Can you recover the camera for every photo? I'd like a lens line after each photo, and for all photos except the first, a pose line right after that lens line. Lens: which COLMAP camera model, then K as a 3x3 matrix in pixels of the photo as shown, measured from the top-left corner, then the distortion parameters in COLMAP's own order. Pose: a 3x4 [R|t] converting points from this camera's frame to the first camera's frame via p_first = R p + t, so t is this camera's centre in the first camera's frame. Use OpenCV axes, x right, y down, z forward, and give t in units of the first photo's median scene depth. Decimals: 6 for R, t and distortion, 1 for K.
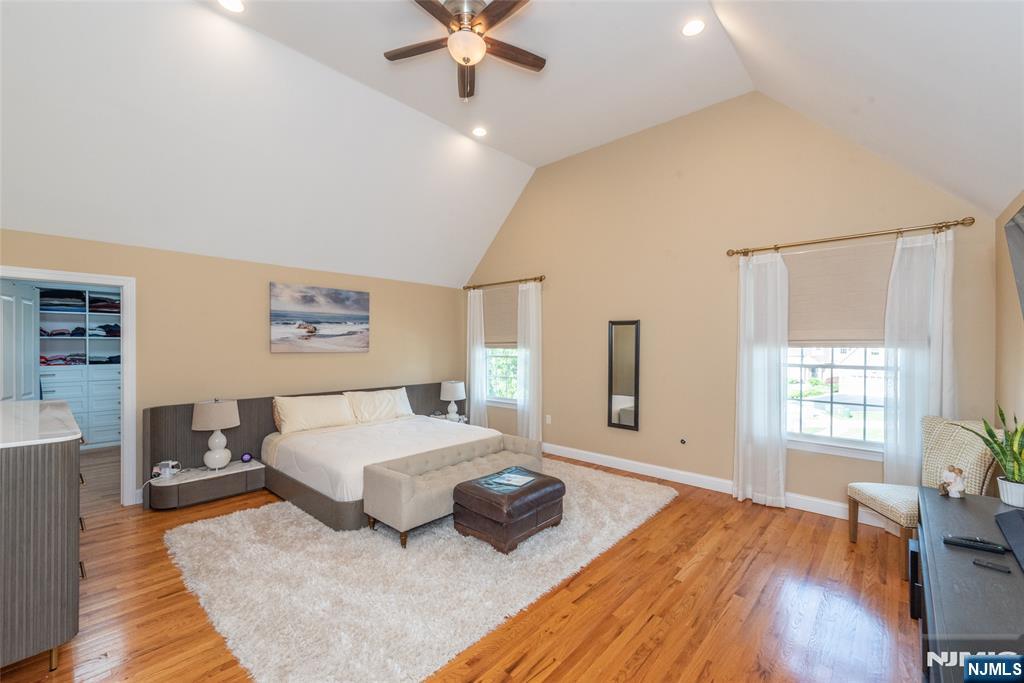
lens RADIAL K [[416.4, 0, 507.7], [0, 416.4, 344.5], [0, 0, 1]] dist [0.007901, -0.003616]
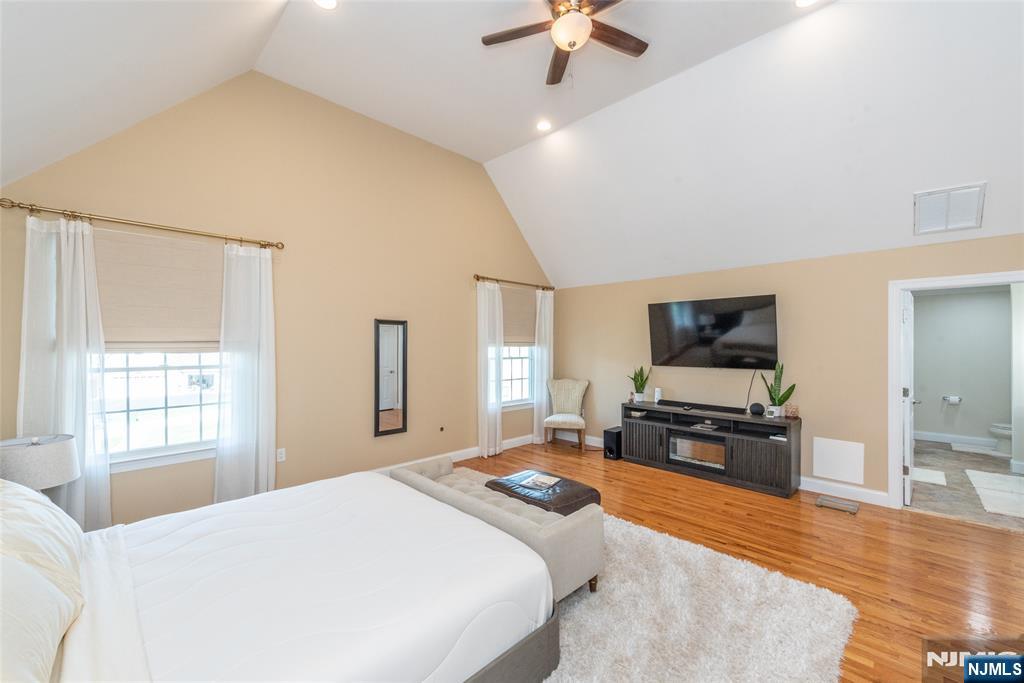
lens RADIAL K [[416.4, 0, 508.2], [0, 416.4, 341.2], [0, 0, 1]] dist [0.007901, -0.003616]
pose [[0.052662, 0.008302, 0.998578, -0.674706], [0.001503, 0.999964, -0.008393, -0.000205], [-0.998611, 0.001942, 0.052647, 0.703306]]
